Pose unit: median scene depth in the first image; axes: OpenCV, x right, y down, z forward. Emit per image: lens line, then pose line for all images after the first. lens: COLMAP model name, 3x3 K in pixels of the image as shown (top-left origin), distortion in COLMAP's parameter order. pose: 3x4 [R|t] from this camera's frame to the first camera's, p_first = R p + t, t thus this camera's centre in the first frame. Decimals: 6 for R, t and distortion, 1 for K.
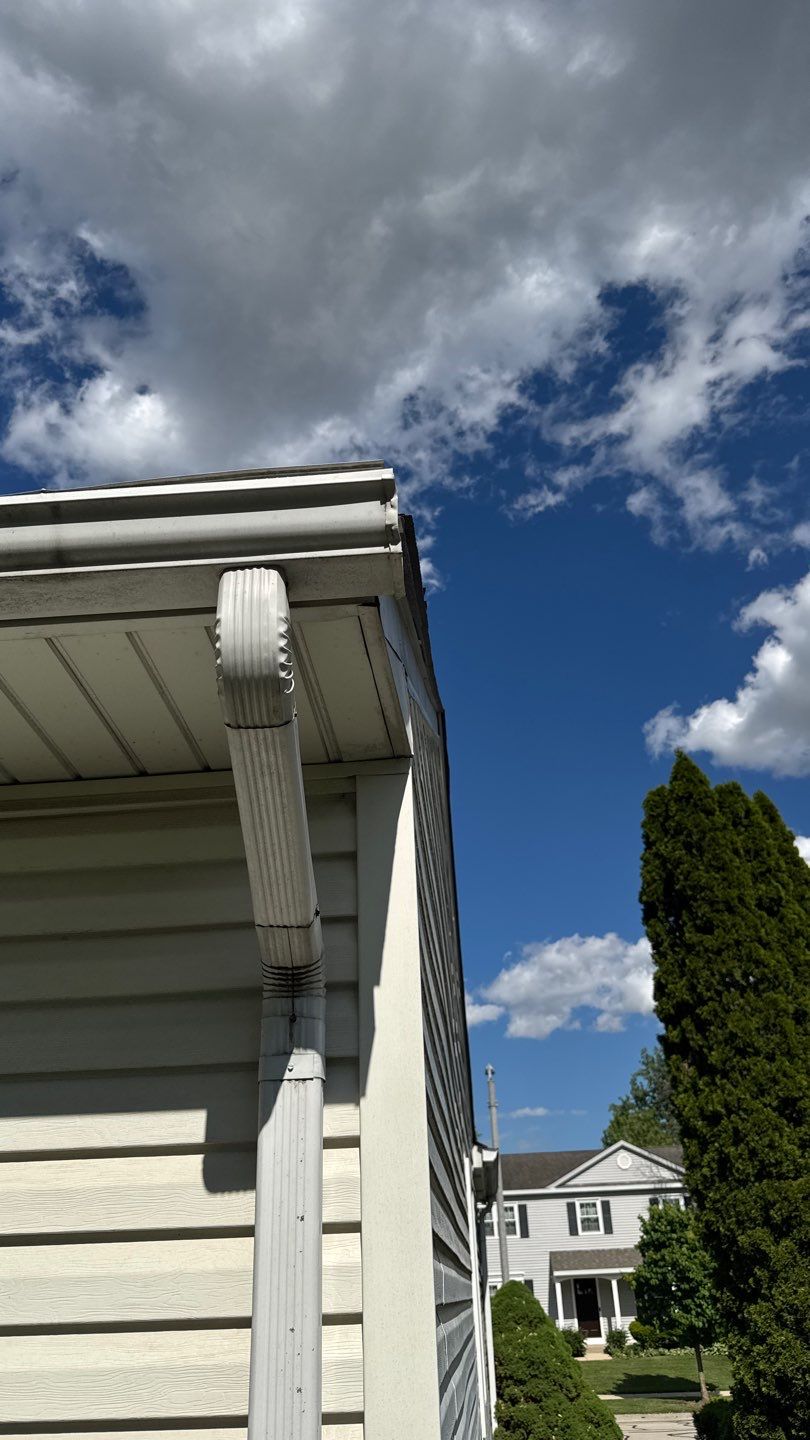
lens RADIAL K [[1035.7, 0, 404.6], [0, 1035.7, 725.1], [0, 0, 1]] dist [0.006632, -0.005580]
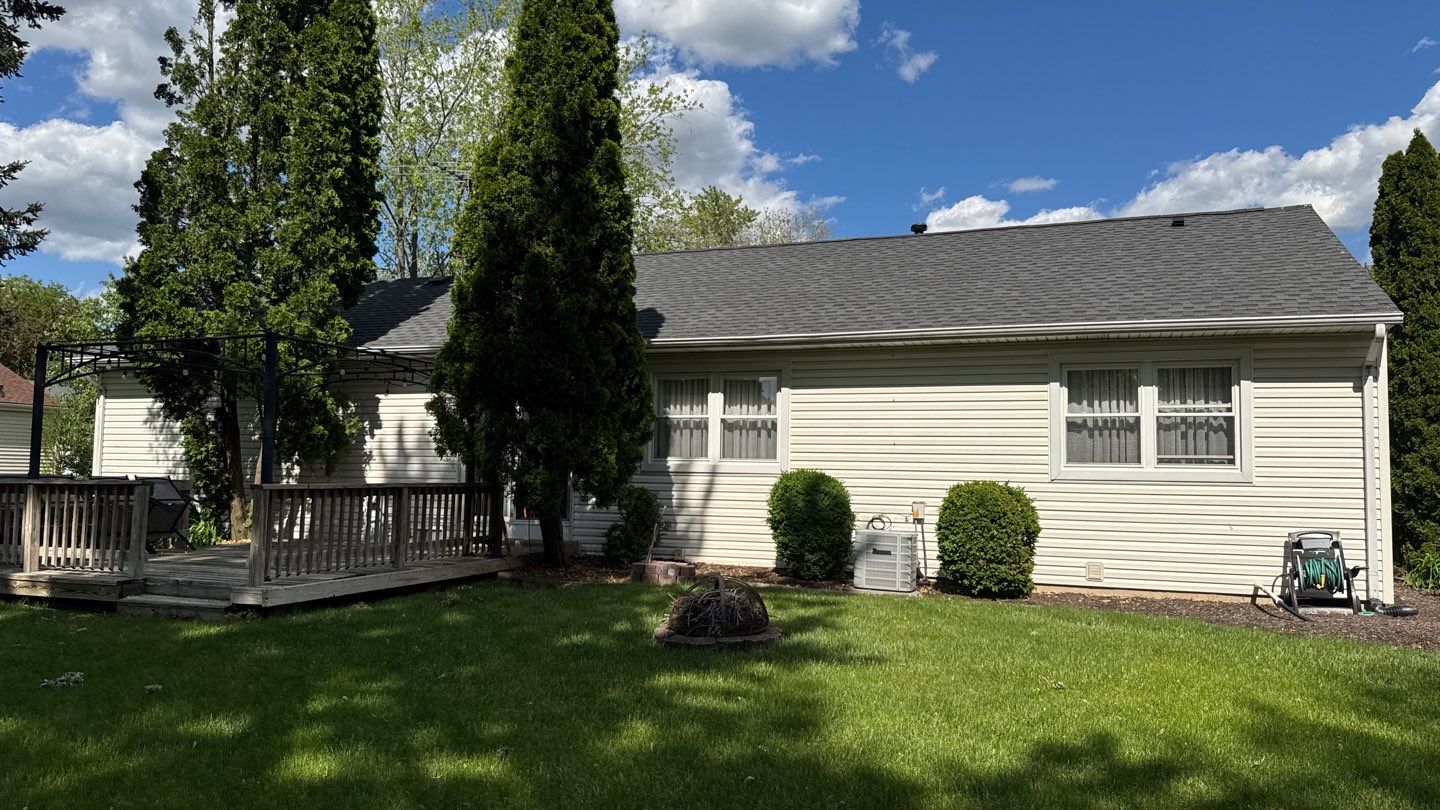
lens RADIAL K [[1035.7, 0, 721.9], [0, 1035.7, 407.9], [0, 0, 1]] dist [0.006632, -0.005580]
pose [[0.959946, 0.037278, -0.277693, -0.289935], [0.083460, 0.908073, 0.410413, -0.338633], [0.267465, -0.417150, 0.868590, -0.798181]]
